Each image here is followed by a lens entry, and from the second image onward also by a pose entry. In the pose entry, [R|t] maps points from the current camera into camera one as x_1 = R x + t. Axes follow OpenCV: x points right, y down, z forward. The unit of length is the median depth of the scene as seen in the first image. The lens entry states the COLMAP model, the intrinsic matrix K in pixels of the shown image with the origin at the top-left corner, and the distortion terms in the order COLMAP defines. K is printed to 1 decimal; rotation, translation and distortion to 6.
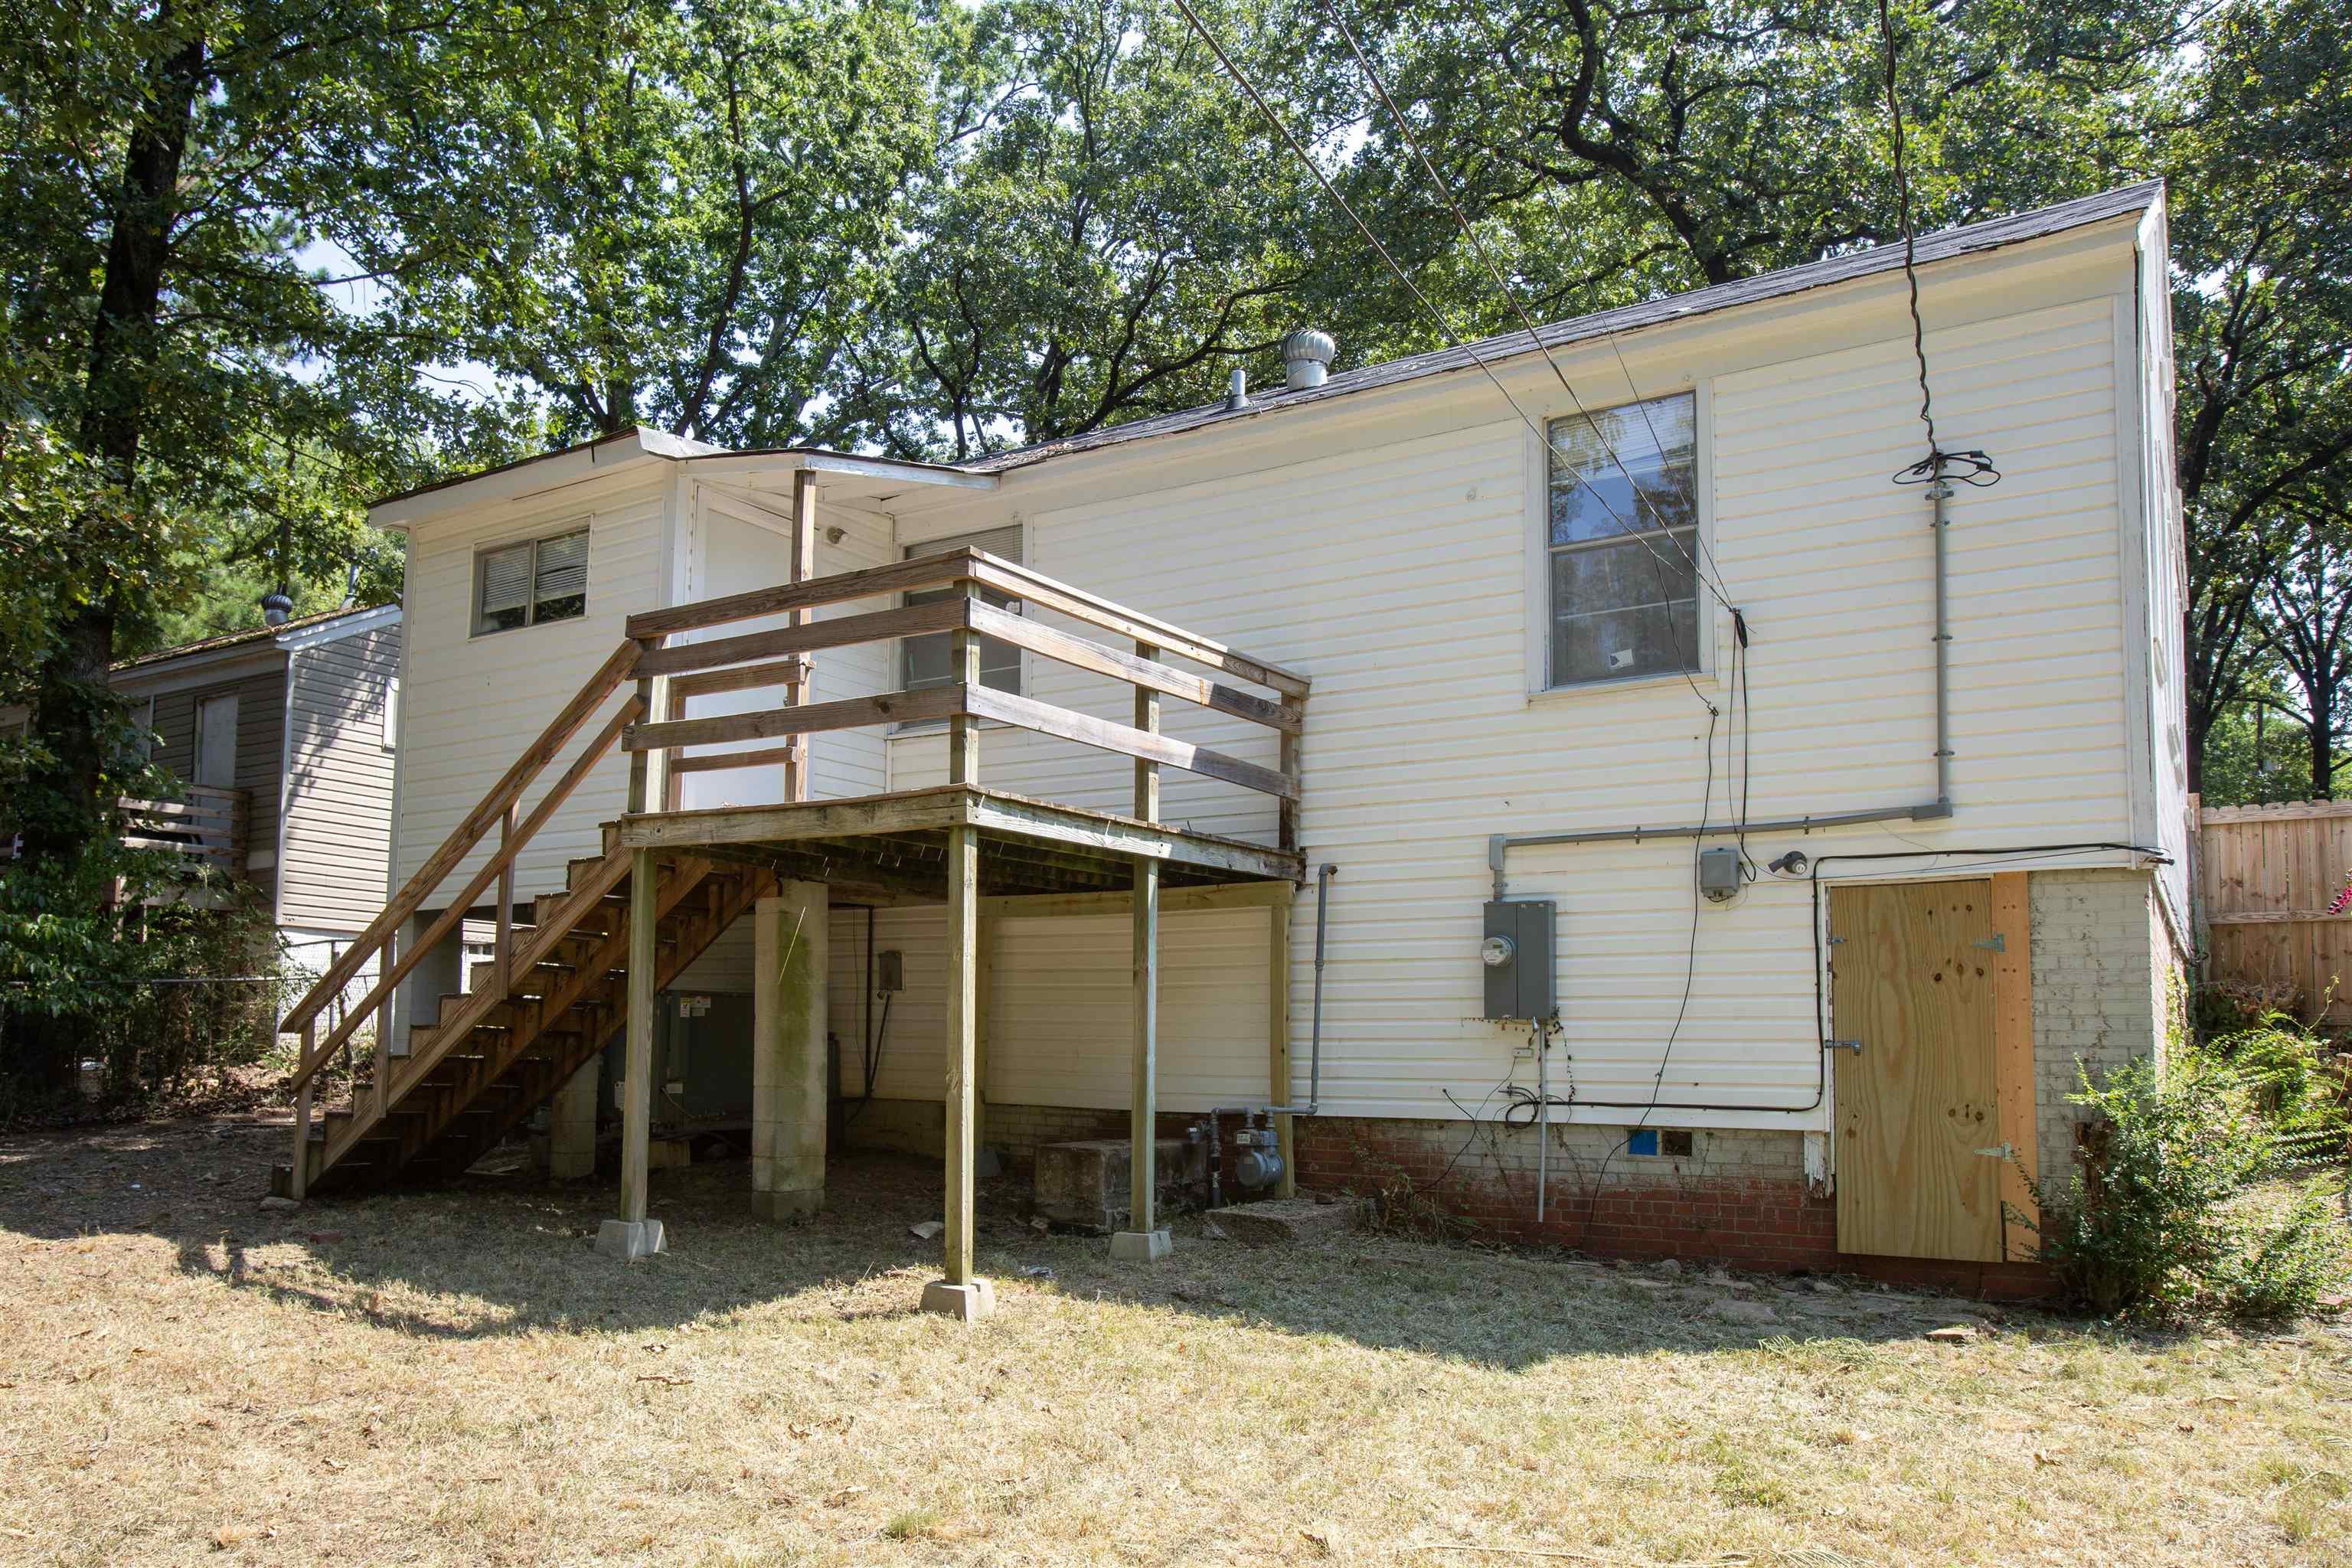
lens RADIAL K [[1749.0, 0, 1176.5], [0, 1749.0, 781.9], [0, 0, 1]] dist [0.015906, 0.000852]
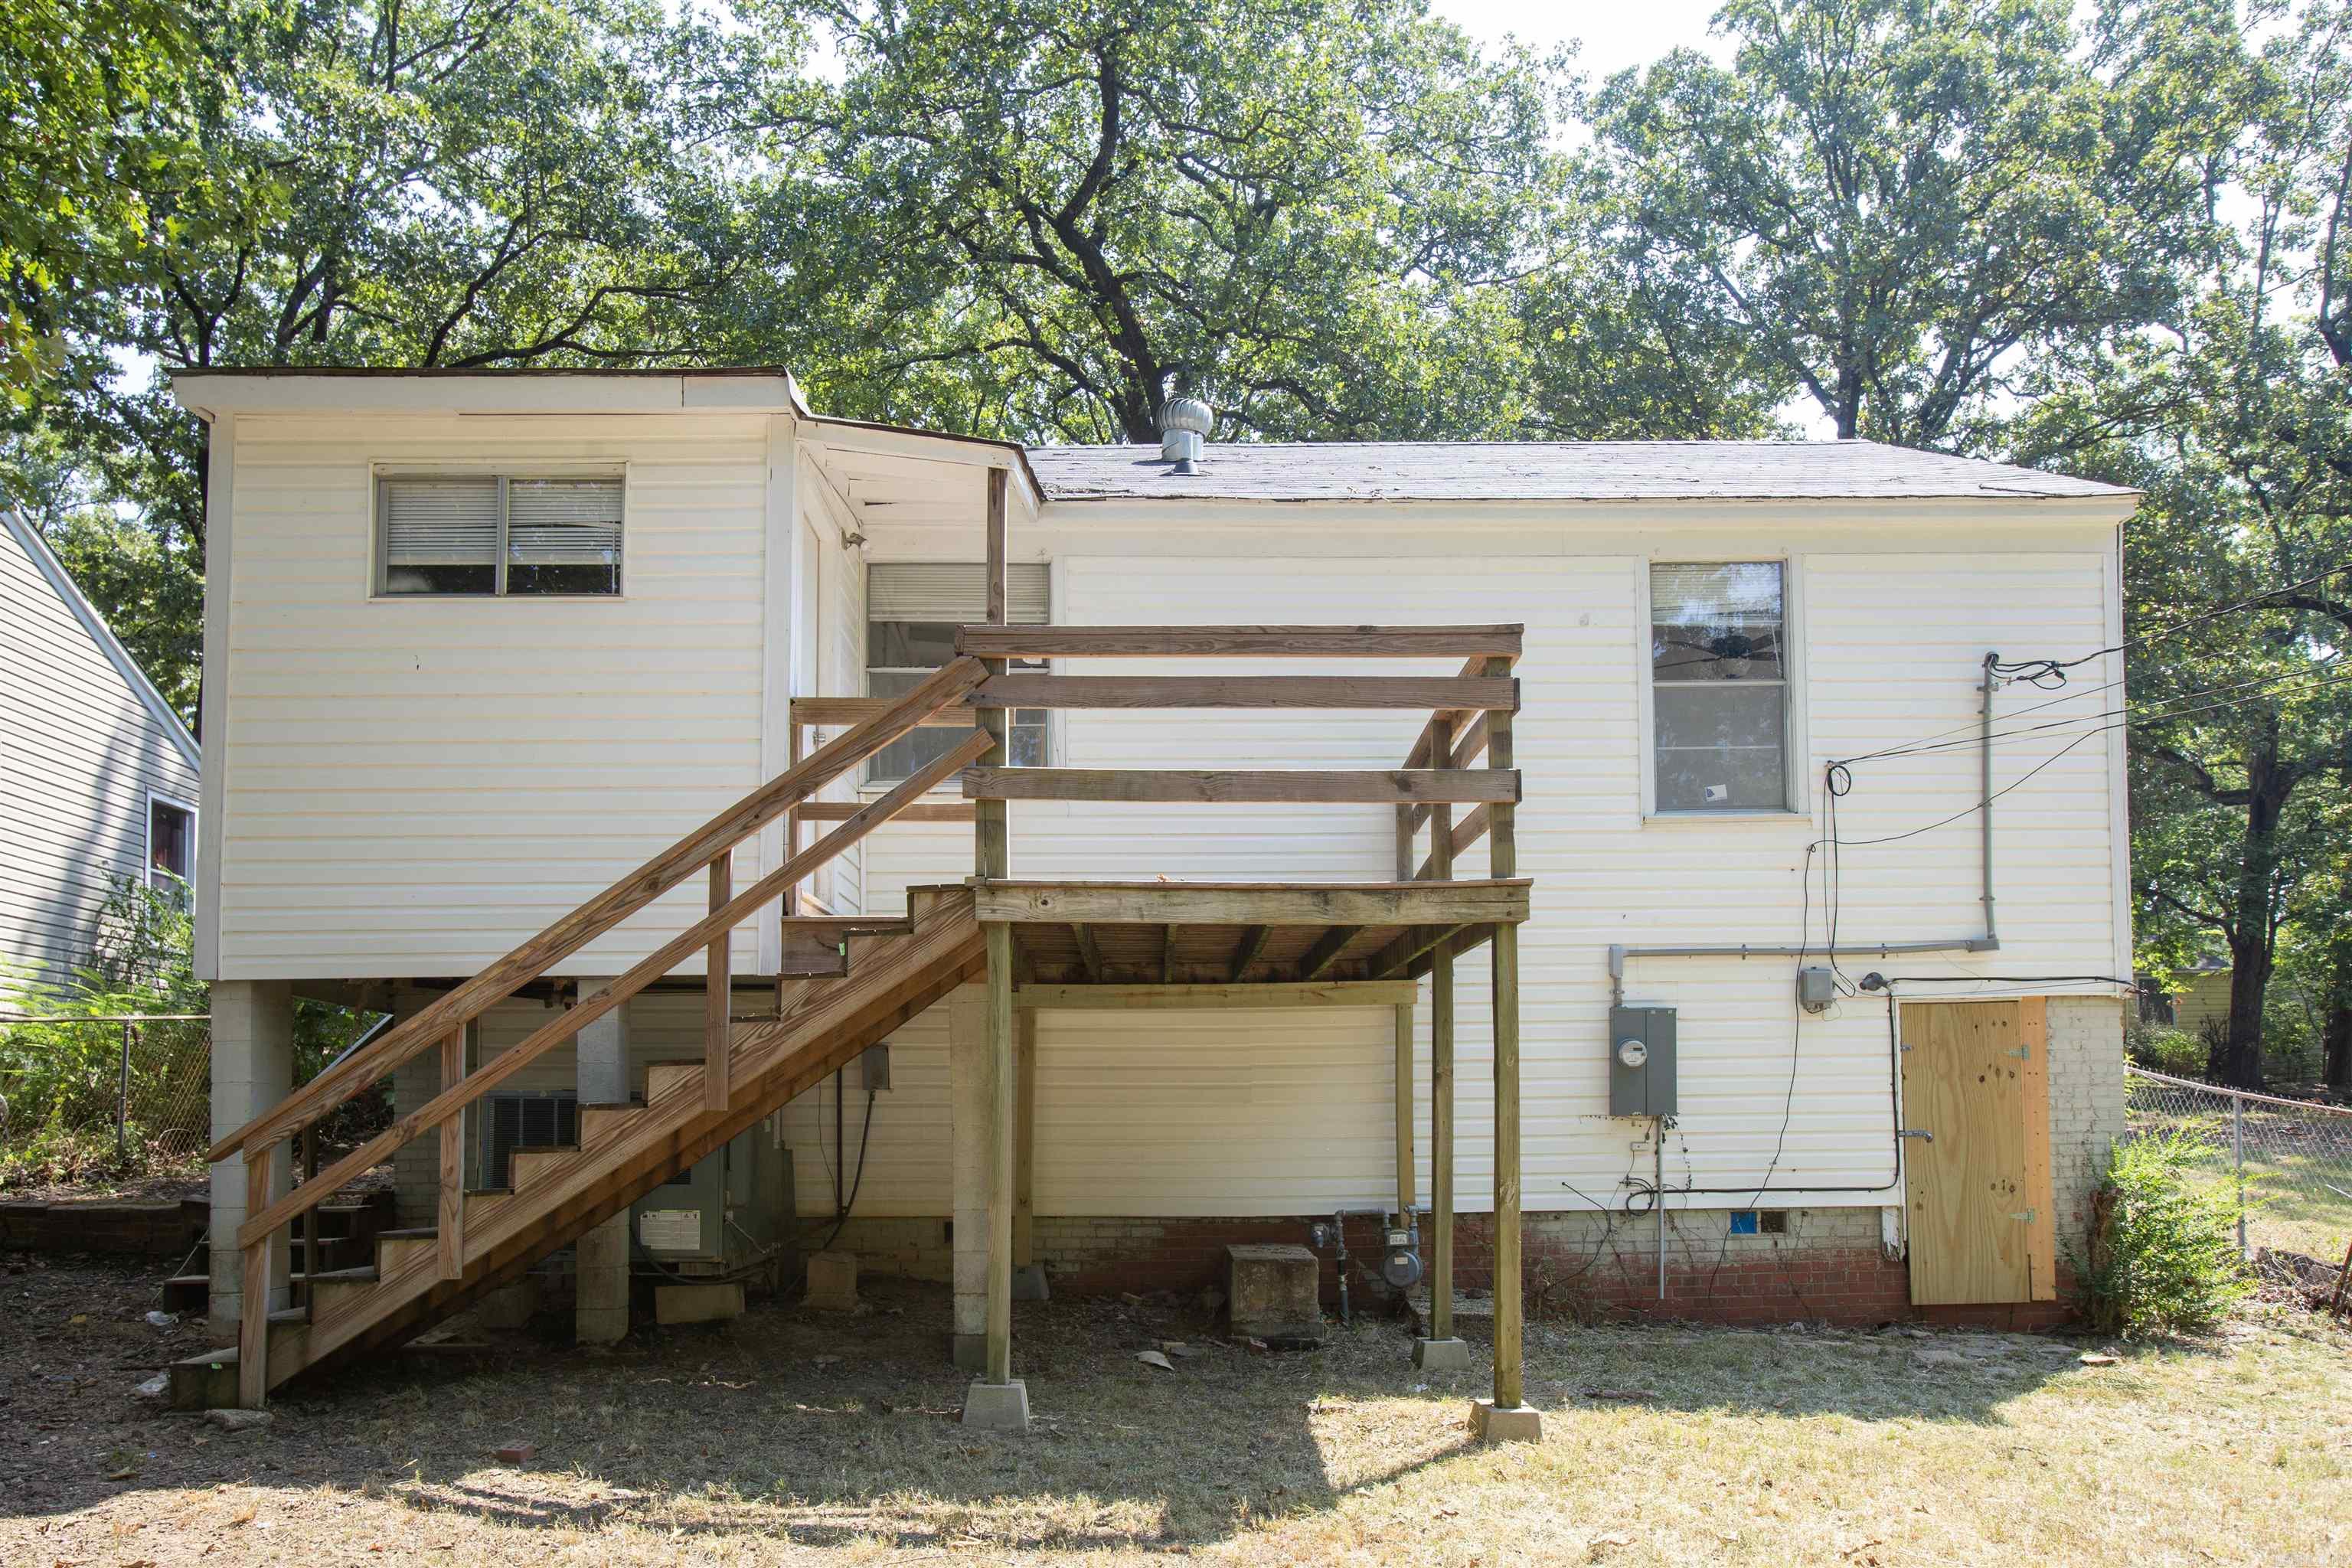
lens RADIAL K [[1731.2, 0, 1178.3], [0, 1731.2, 939.6], [0, 0, 1]] dist [0.004429, 0.001959]
pose [[0.817214, 0.042259, 0.574783, -0.686401], [-0.069343, 0.997273, 0.025270, 0.019872], [-0.572147, -0.060508, 0.817916, 0.303033]]
